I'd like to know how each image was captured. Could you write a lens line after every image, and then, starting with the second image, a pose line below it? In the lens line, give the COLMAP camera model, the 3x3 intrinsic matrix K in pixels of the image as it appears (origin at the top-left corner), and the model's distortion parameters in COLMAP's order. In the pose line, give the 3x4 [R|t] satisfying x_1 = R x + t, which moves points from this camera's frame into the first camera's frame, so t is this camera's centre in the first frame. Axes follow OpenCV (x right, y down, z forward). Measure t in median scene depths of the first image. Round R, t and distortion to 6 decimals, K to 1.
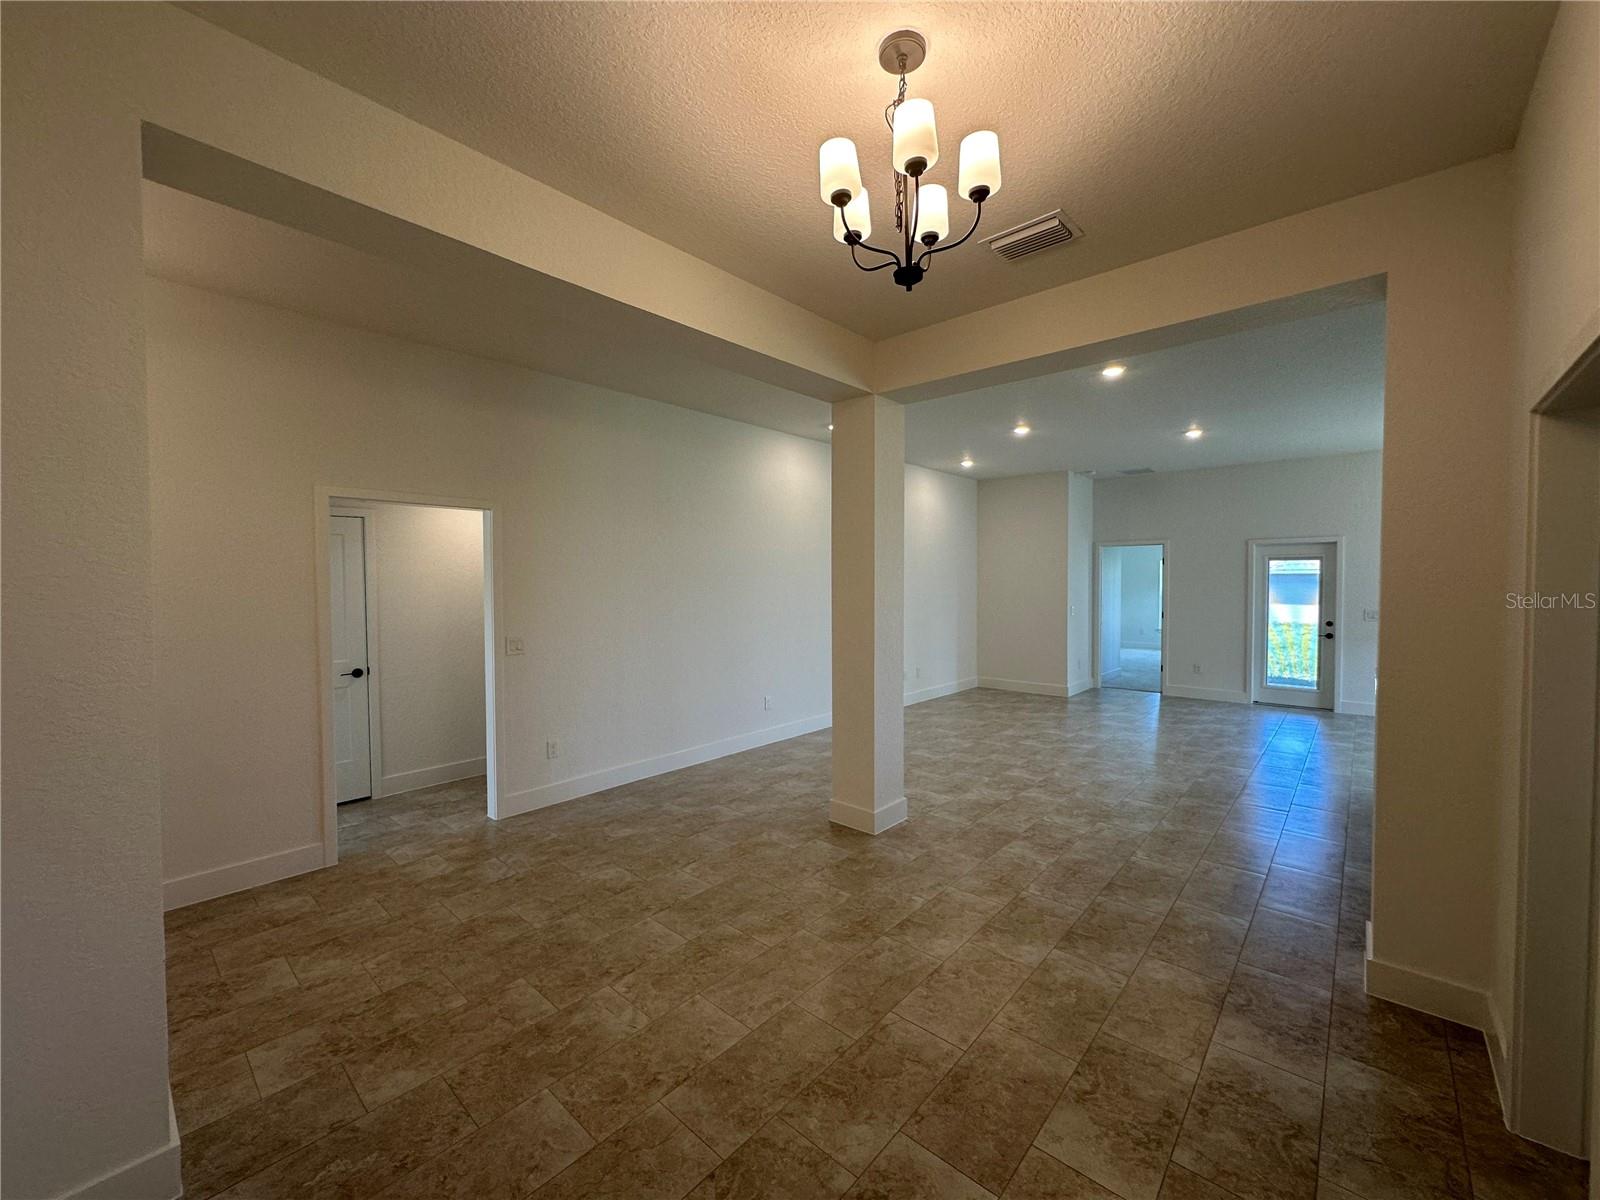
lens RADIAL K [[639.0, 0, 801.4], [0, 639.0, 601.0], [0, 0, 1]] dist [-0.002410, 0.000164]
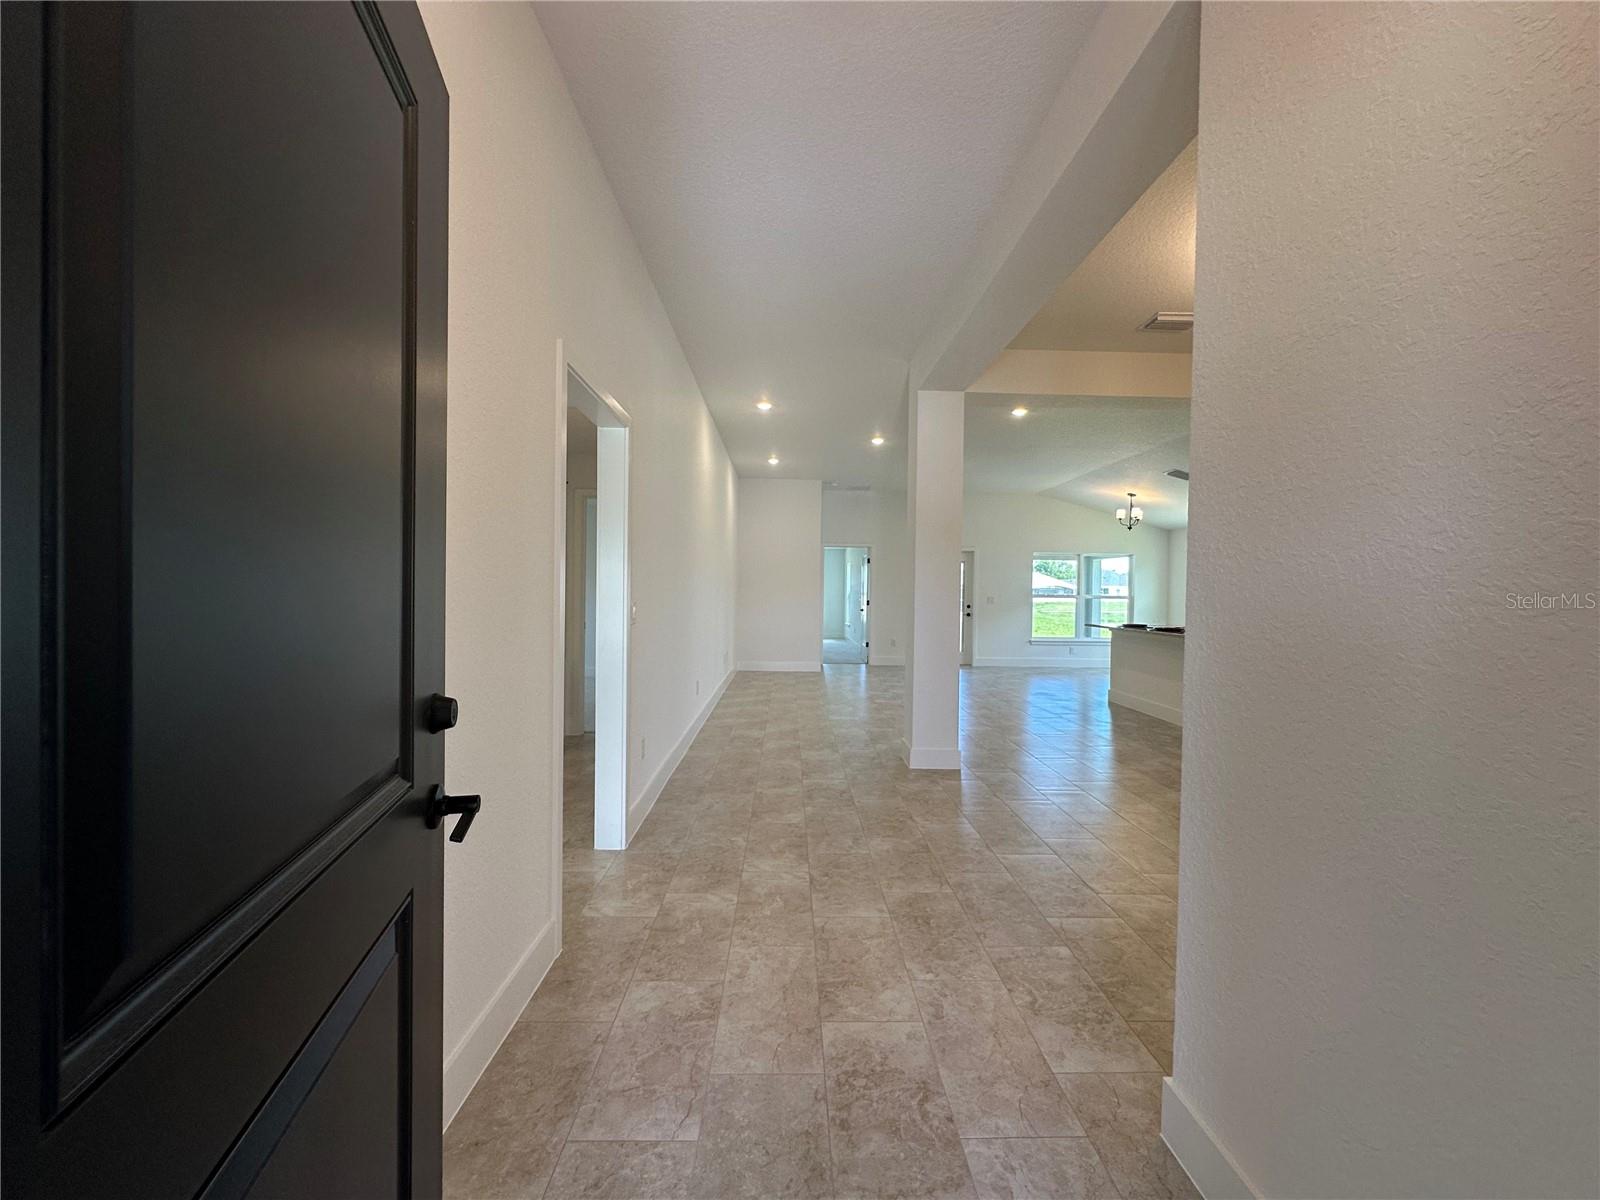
lens RADIAL K [[639.0, 0, 799.0], [0, 639.0, 604.2], [0, 0, 1]] dist [-0.002410, 0.000164]
pose [[0.731822, 0.000181, 0.681495, -1.029388], [0.005188, 0.999970, -0.005838, 0.080629], [-0.681476, 0.007808, 0.731799, 0.395711]]
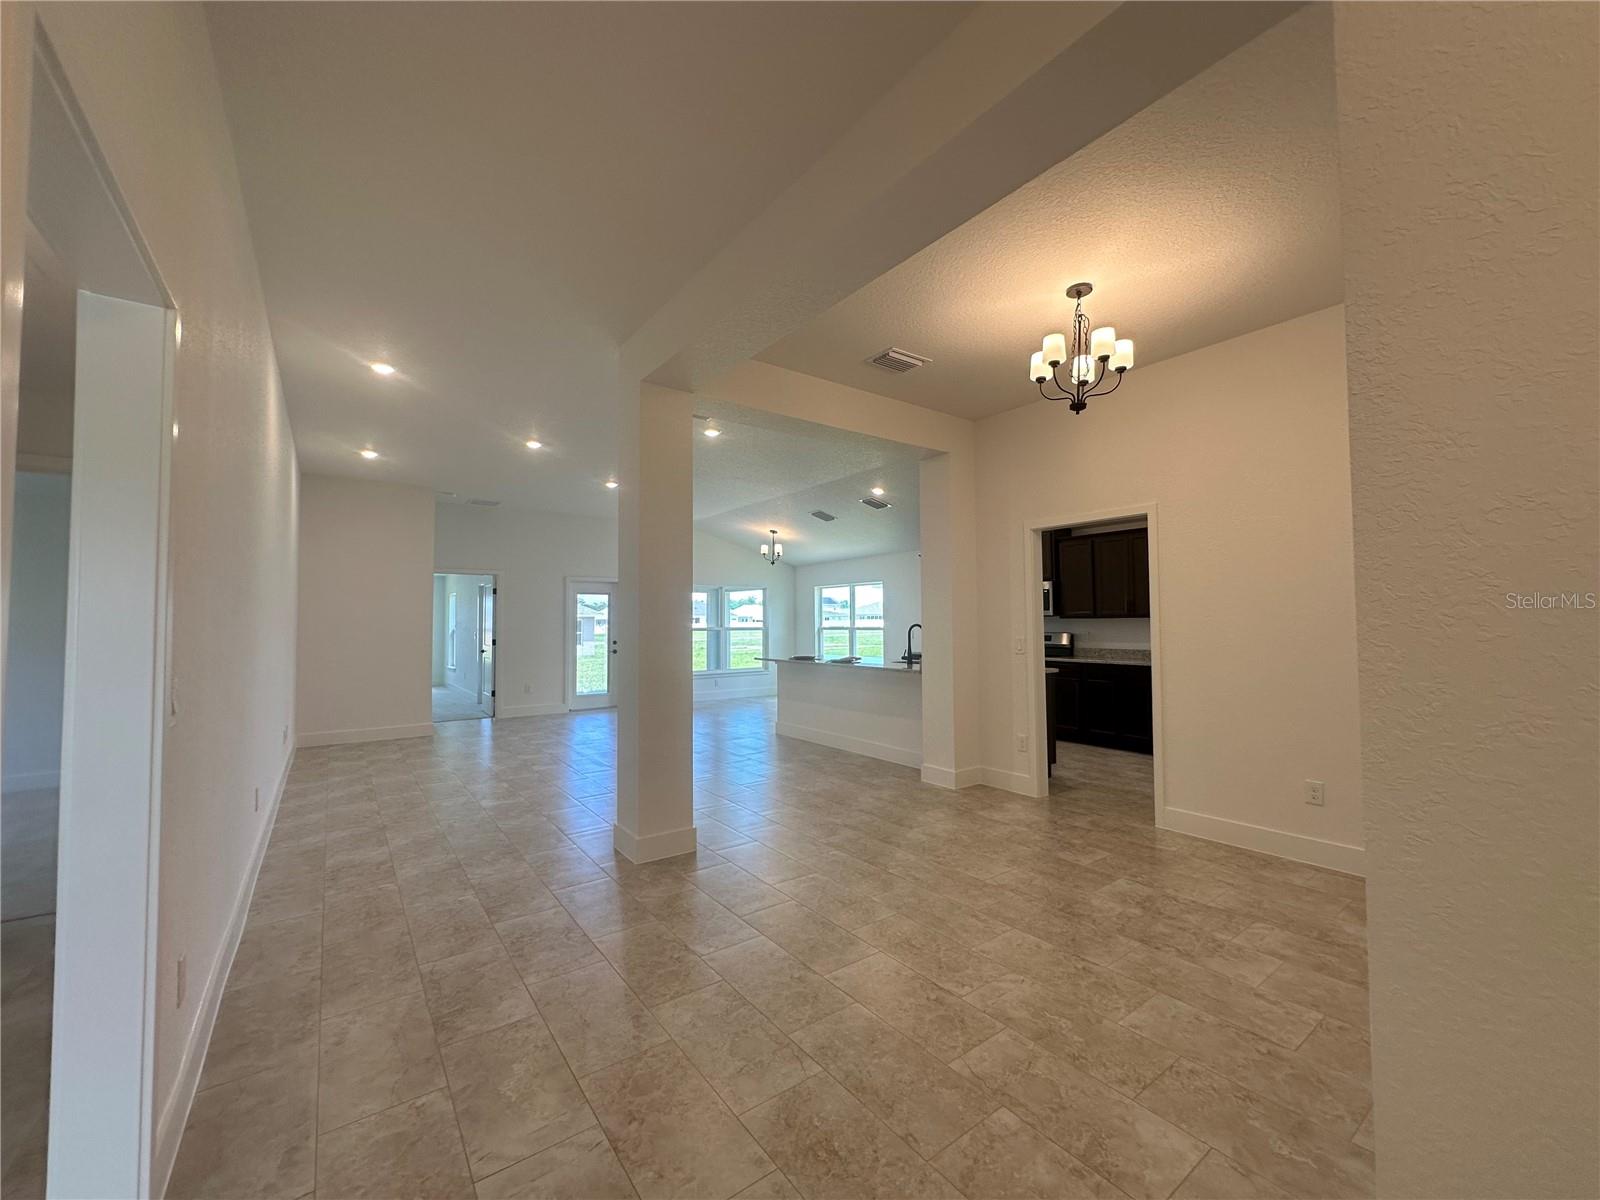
lens RADIAL K [[639.0, 0, 800.3], [0, 639.0, 600.4], [0, 0, 1]] dist [-0.002410, 0.000164]
pose [[0.203636, 0.038592, 0.978286, -0.912459], [0.035731, 0.998264, -0.046818, 0.052788], [-0.978395, 0.044489, 0.201903, 0.736463]]
